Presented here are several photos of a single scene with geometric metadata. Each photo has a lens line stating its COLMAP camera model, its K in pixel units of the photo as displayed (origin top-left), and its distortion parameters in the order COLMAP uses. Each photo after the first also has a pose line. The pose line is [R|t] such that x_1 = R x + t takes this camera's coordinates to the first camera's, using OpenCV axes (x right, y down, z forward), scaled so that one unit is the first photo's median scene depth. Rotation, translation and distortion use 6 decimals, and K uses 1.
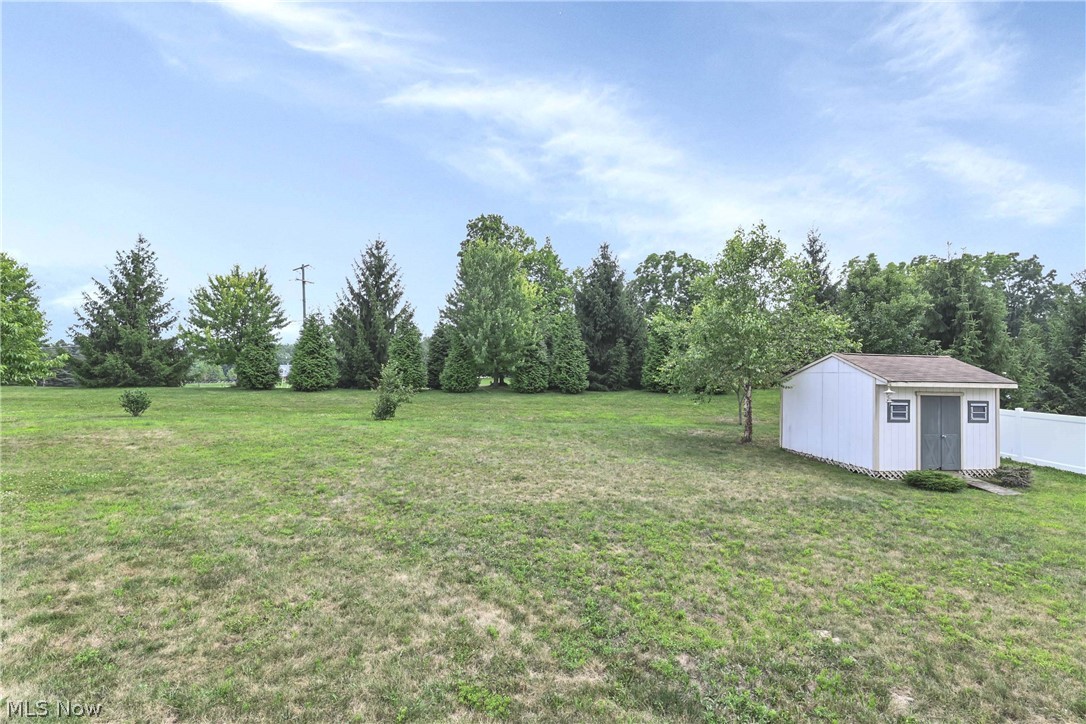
lens RADIAL K [[474.3, 0, 540.4], [0, 474.3, 373.6], [0, 0, 1]] dist [-0.000747, -0.000306]
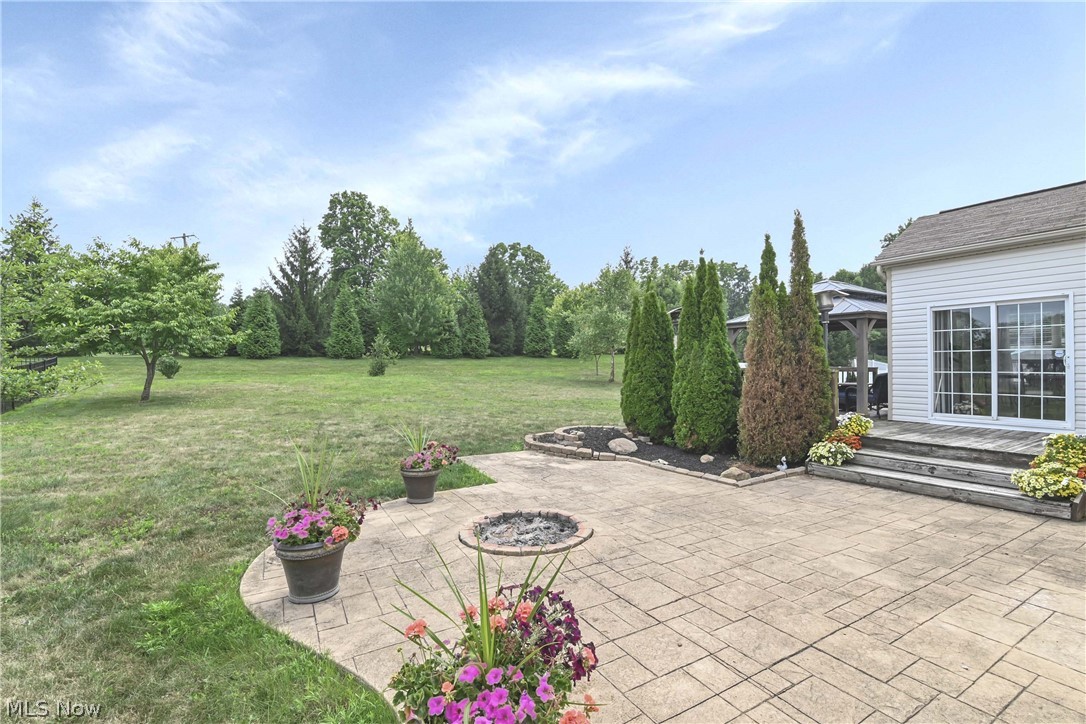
lens RADIAL K [[490.0, 0, 543.0], [0, 490.0, 362.0], [0, 0, 1]] dist [-0.001390, -0.000249]
pose [[0.919278, -0.011870, 0.393430, -0.312983], [-0.002440, 0.999354, 0.035853, 0.000821], [-0.393601, -0.033919, 0.918655, -0.358092]]
